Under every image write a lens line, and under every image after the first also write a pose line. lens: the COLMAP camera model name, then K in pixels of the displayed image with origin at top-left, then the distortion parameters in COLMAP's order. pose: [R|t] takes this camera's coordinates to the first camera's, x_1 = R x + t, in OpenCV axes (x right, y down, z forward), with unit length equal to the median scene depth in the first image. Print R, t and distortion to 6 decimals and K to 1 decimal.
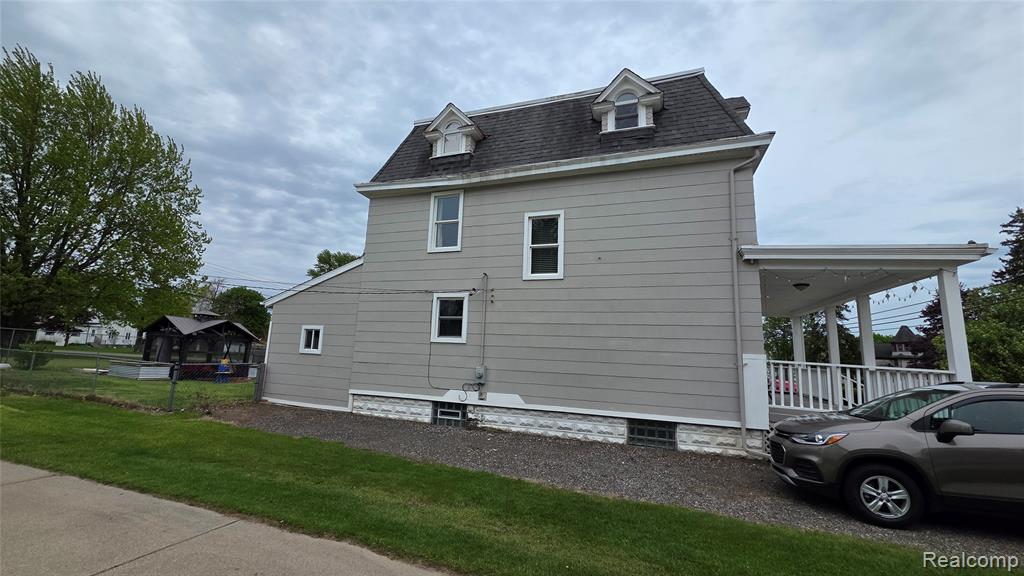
lens RADIAL K [[405.2, 0, 497.2], [0, 405.2, 284.3], [0, 0, 1]] dist [0.001213, 0.000150]
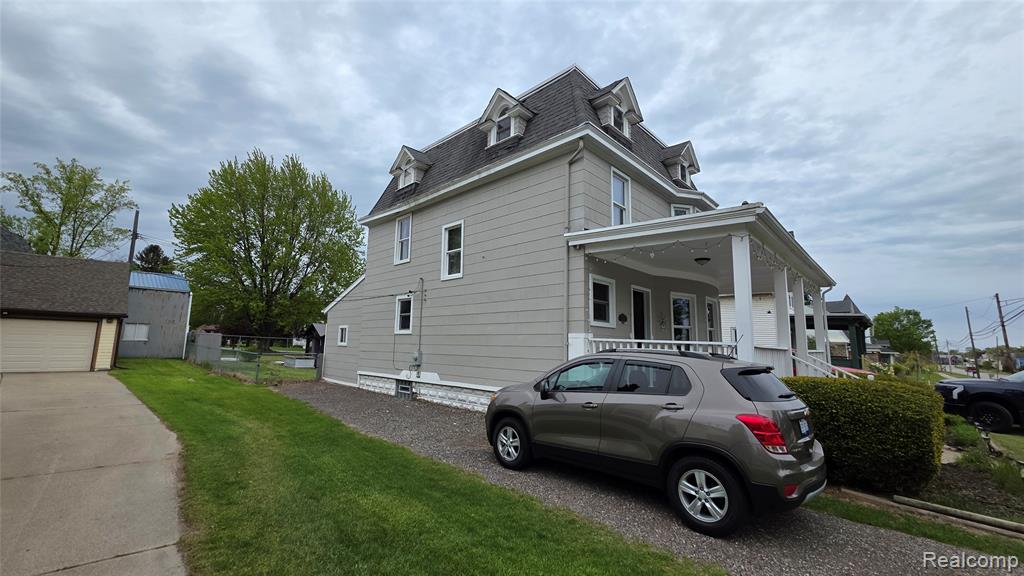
lens RADIAL K [[405.2, 0, 497.2], [0, 405.2, 284.3], [0, 0, 1]] dist [0.001213, 0.000150]
pose [[0.908384, -0.084959, -0.409414, 0.719395], [0.086980, 0.996116, -0.013719, 0.031523], [0.408989, -0.023148, 0.912245, -0.052060]]
